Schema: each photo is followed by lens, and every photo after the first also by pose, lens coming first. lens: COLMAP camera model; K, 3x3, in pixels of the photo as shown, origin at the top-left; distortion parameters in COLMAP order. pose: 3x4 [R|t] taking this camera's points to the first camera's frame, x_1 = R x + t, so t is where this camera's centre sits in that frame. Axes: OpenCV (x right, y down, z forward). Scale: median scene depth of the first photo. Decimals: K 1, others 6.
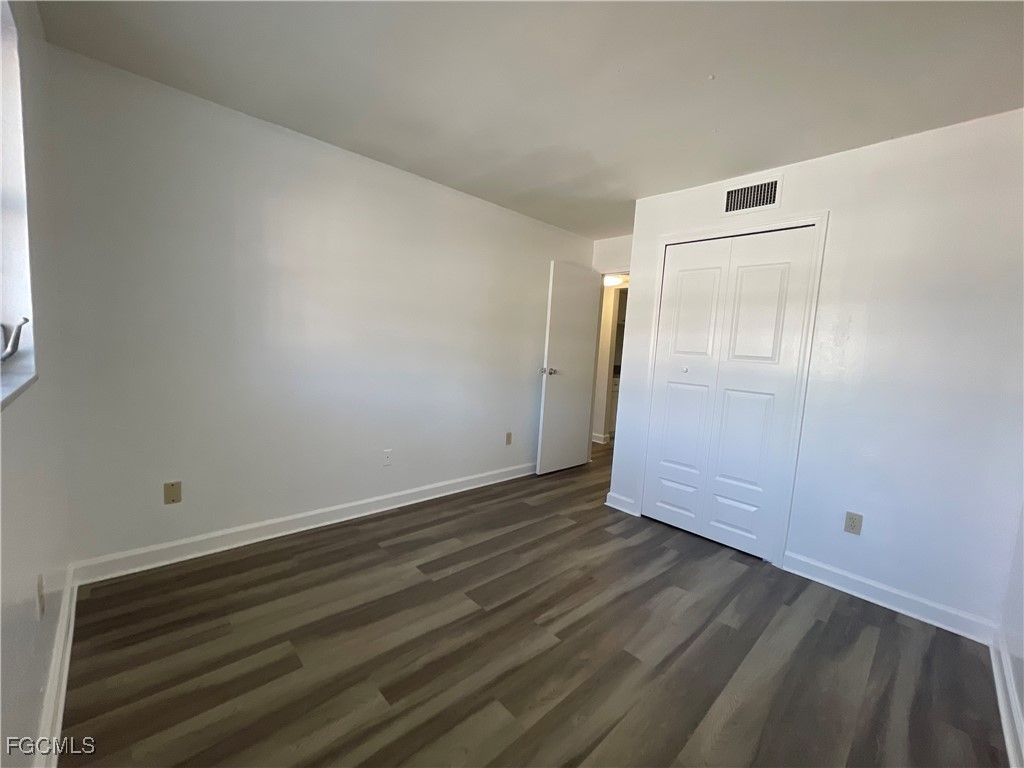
lens RADIAL K [[417.5, 0, 515.1], [0, 417.5, 388.2], [0, 0, 1]] dist [-0.000864, 0.001325]
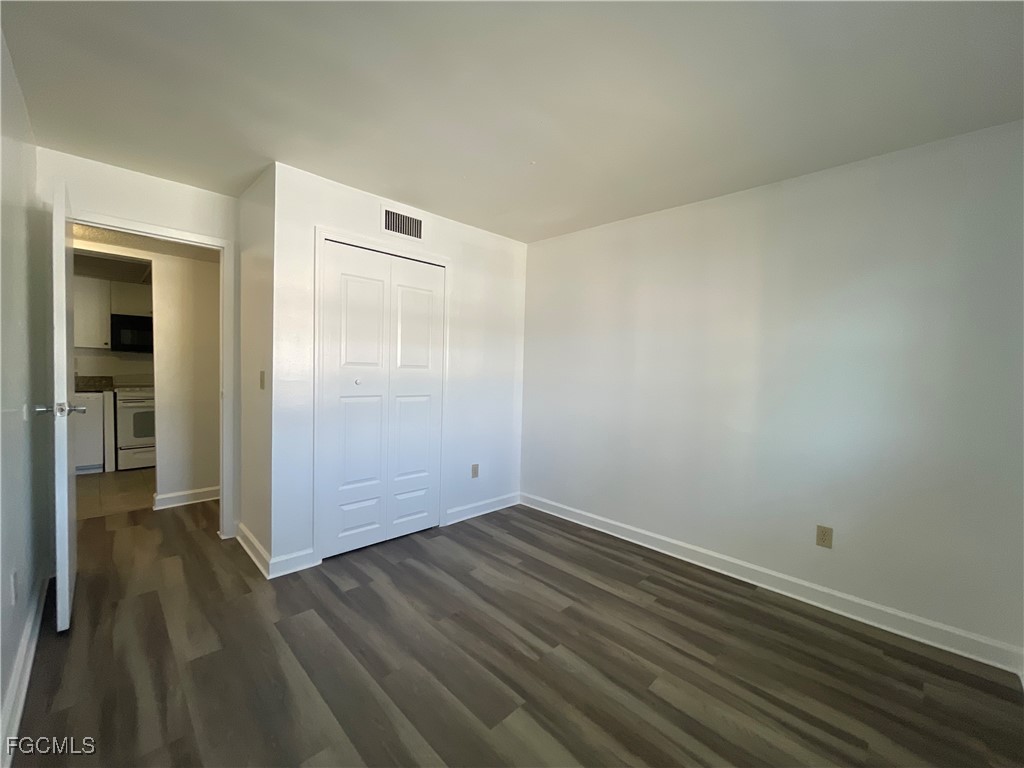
lens RADIAL K [[417.5, 0, 517.1], [0, 417.5, 386.6], [0, 0, 1]] dist [-0.000864, 0.001325]
pose [[-0.021776, -0.105305, 0.994201, -0.703273], [0.070455, 0.991803, 0.106595, -0.141890], [-0.997277, 0.072368, -0.014178, 0.851705]]
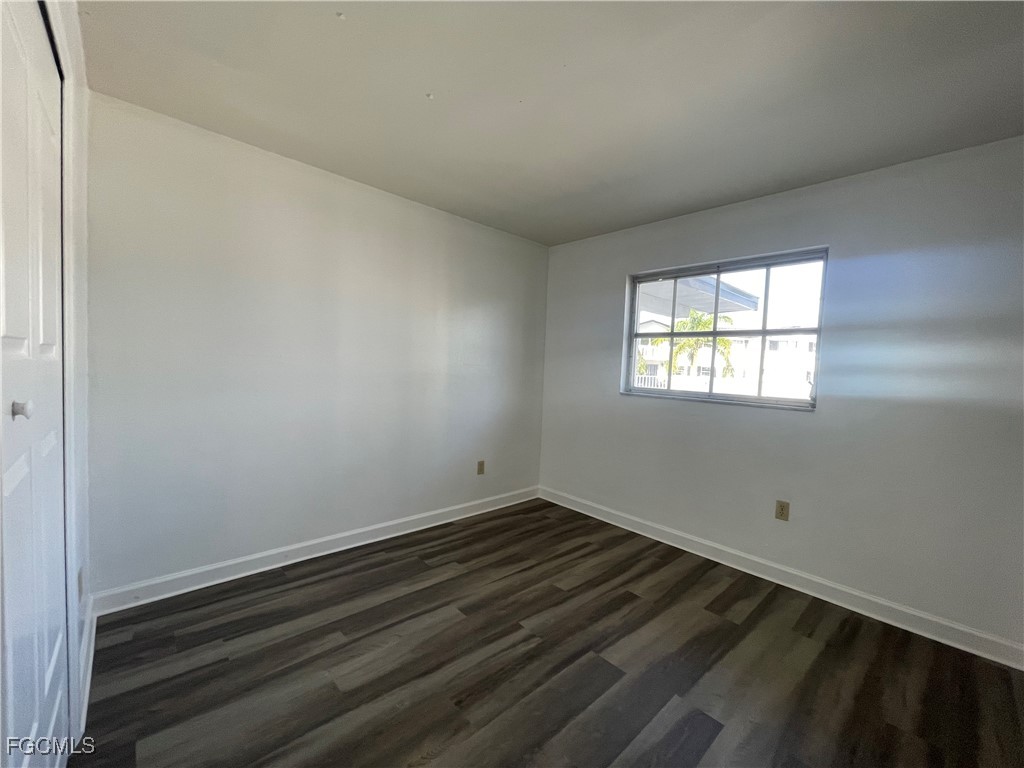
lens RADIAL K [[417.5, 0, 512.7], [0, 417.5, 383.3], [0, 0, 1]] dist [-0.000864, 0.001325]
pose [[-0.994443, -0.103829, 0.017401, 0.138048], [-0.100334, 0.984769, 0.141995, -0.164167], [-0.031880, 0.139460, -0.989714, 1.617605]]
